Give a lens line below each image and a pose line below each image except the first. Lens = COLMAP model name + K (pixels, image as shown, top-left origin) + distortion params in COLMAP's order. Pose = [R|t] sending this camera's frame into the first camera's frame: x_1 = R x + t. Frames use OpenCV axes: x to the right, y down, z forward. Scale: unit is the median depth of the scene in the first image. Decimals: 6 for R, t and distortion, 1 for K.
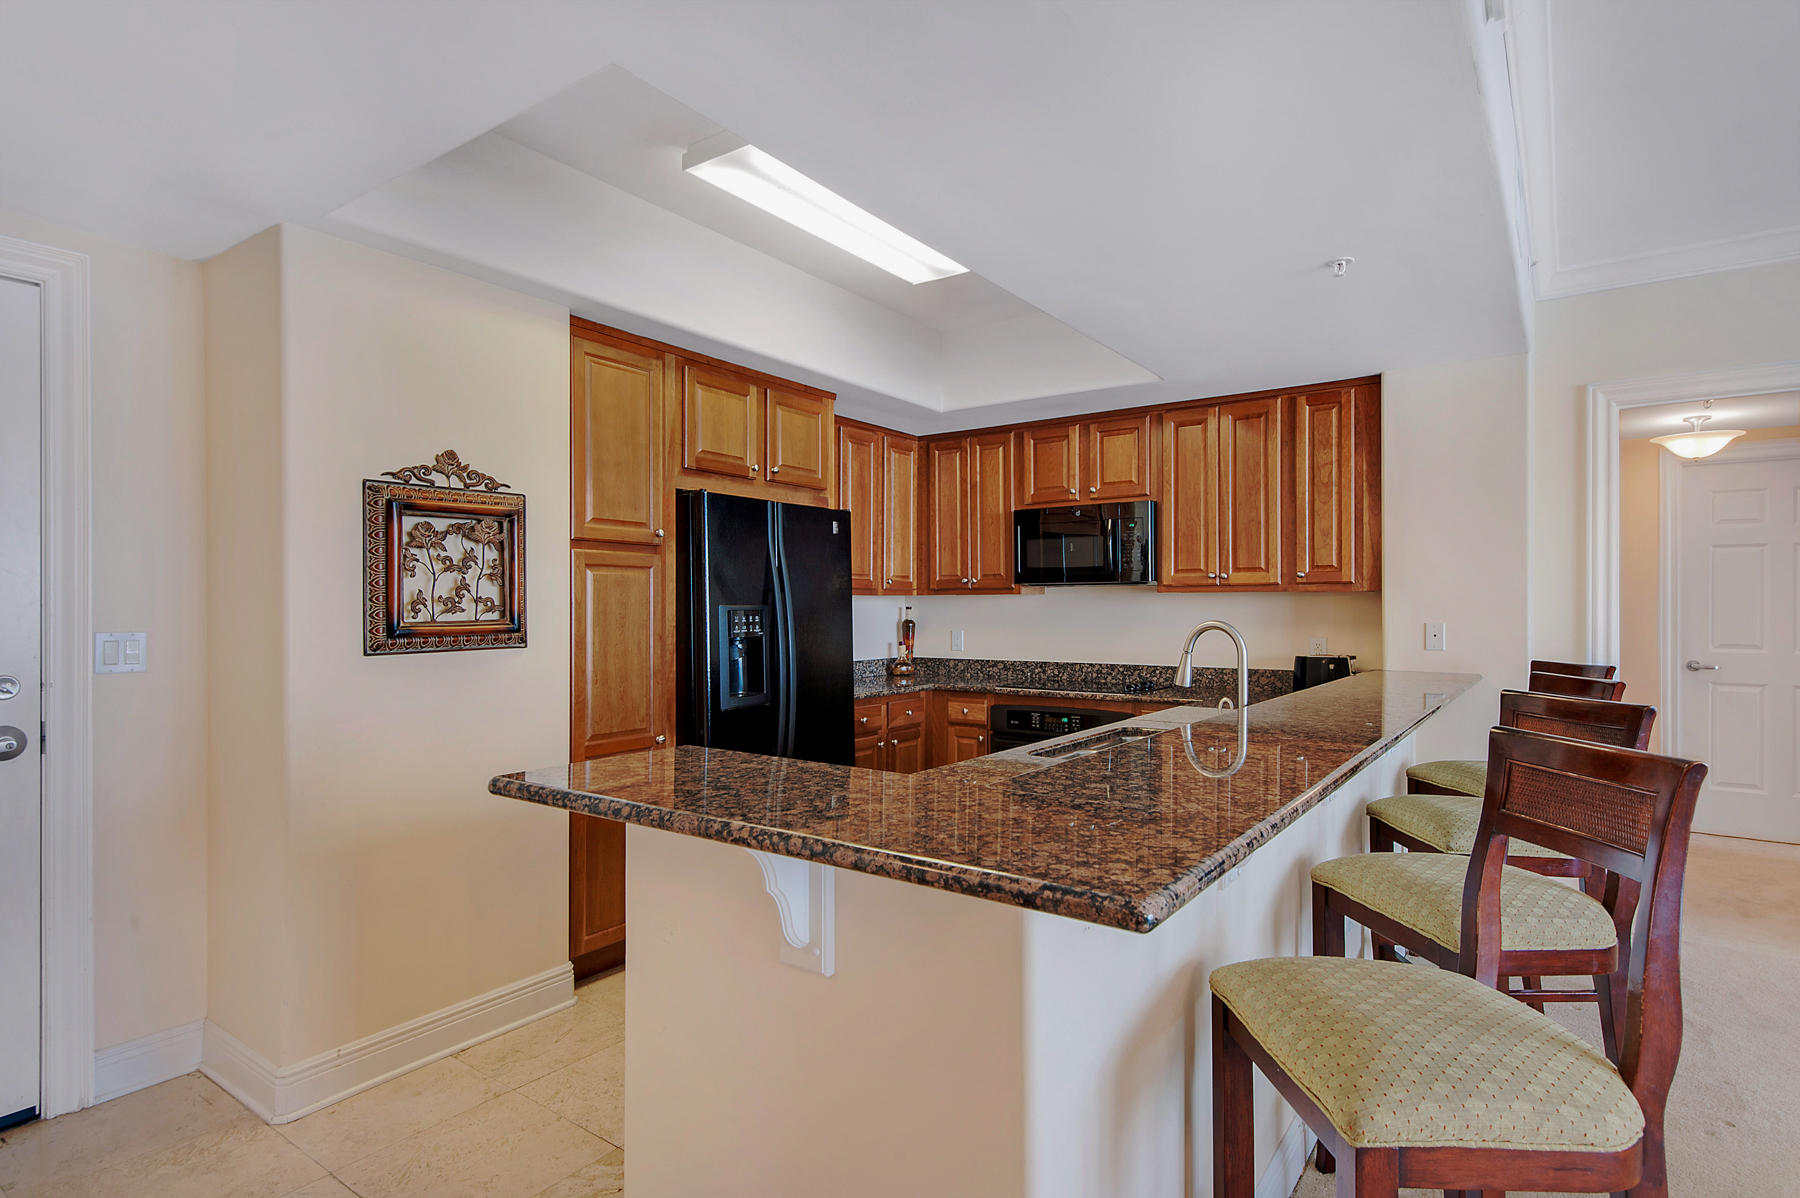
lens RADIAL K [[896.8, 0, 900.0], [0, 896.8, 599.0], [0, 0, 1]] dist [0.002381, -0.007623]
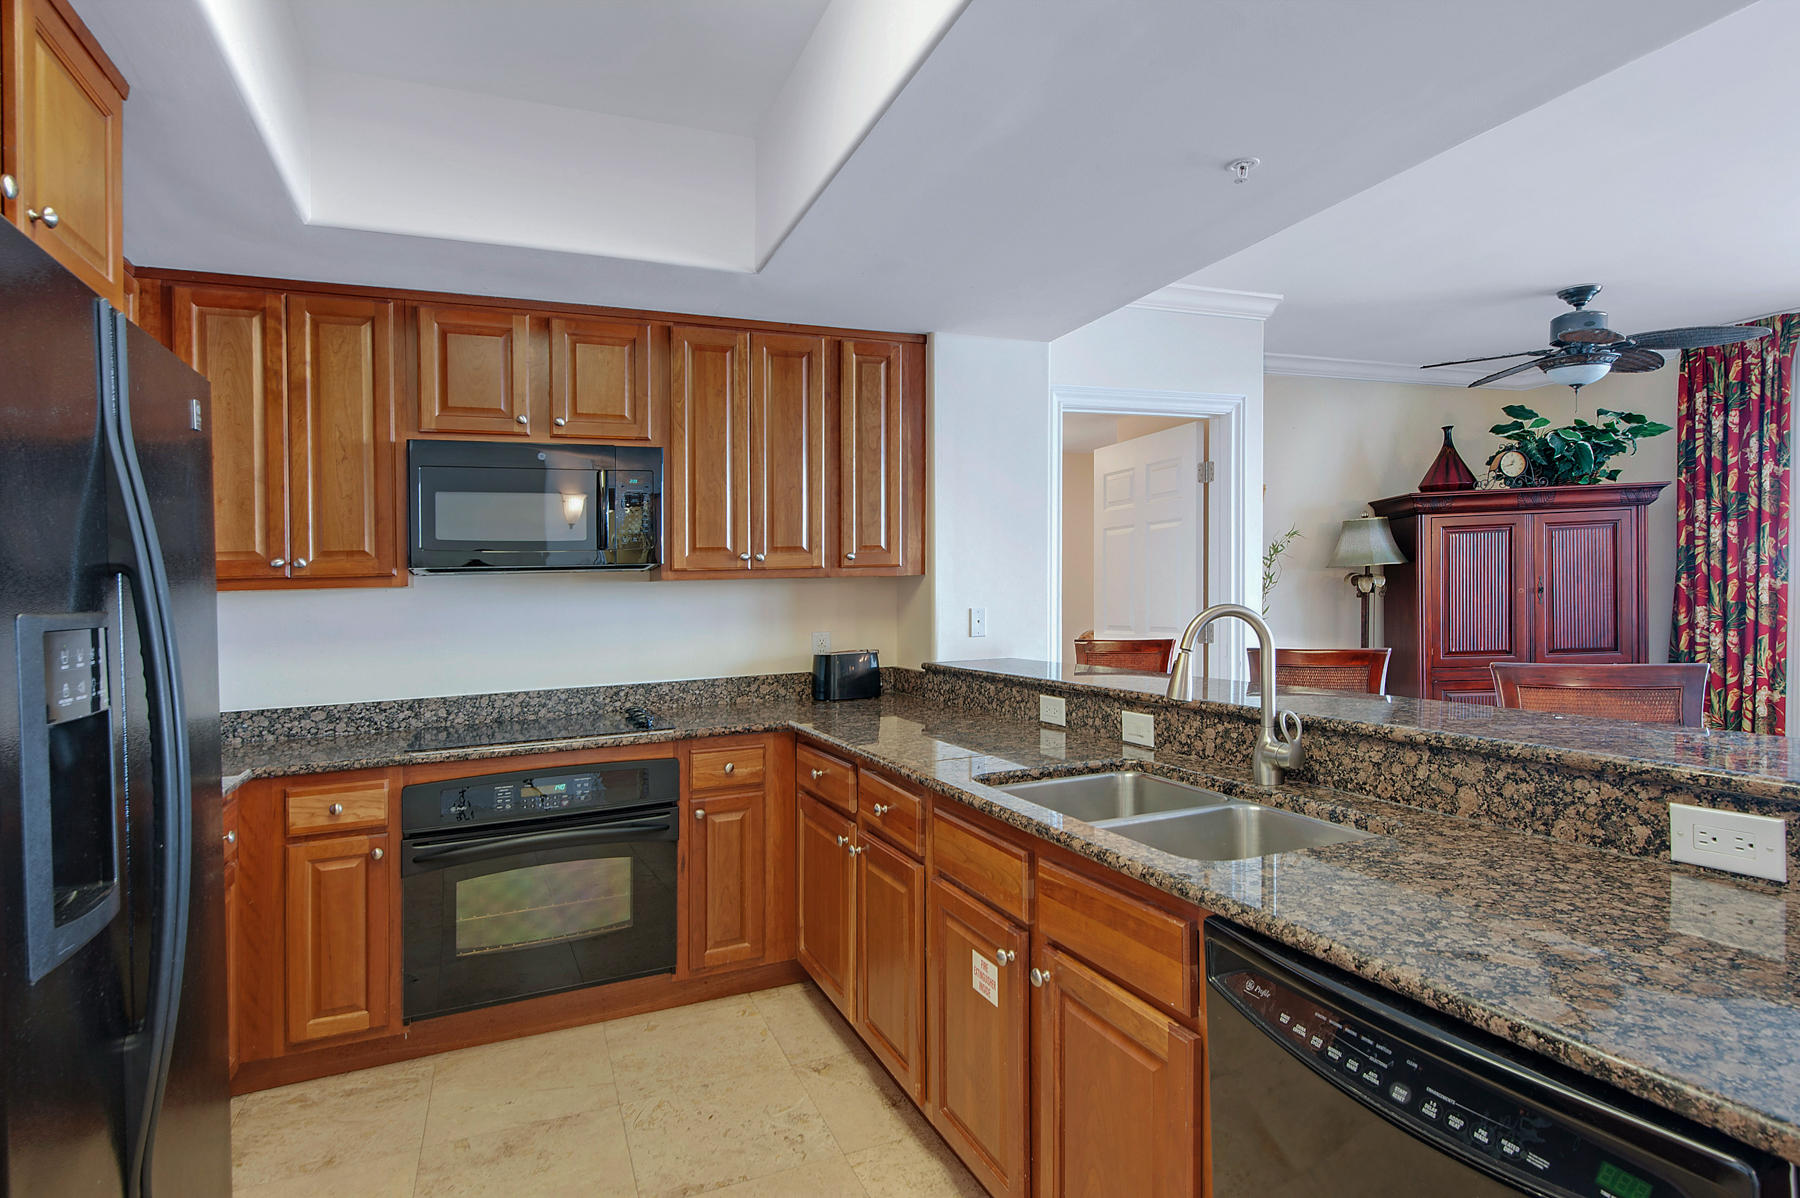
lens RADIAL K [[896.8, 0, 900.0], [0, 896.8, 599.0], [0, 0, 1]] dist [0.002381, -0.007623]
pose [[0.519719, -0.018904, 0.854128, -0.240603], [0.022769, 0.999707, 0.008272, 0.006146], [-0.854034, 0.015148, 0.519997, 0.526409]]
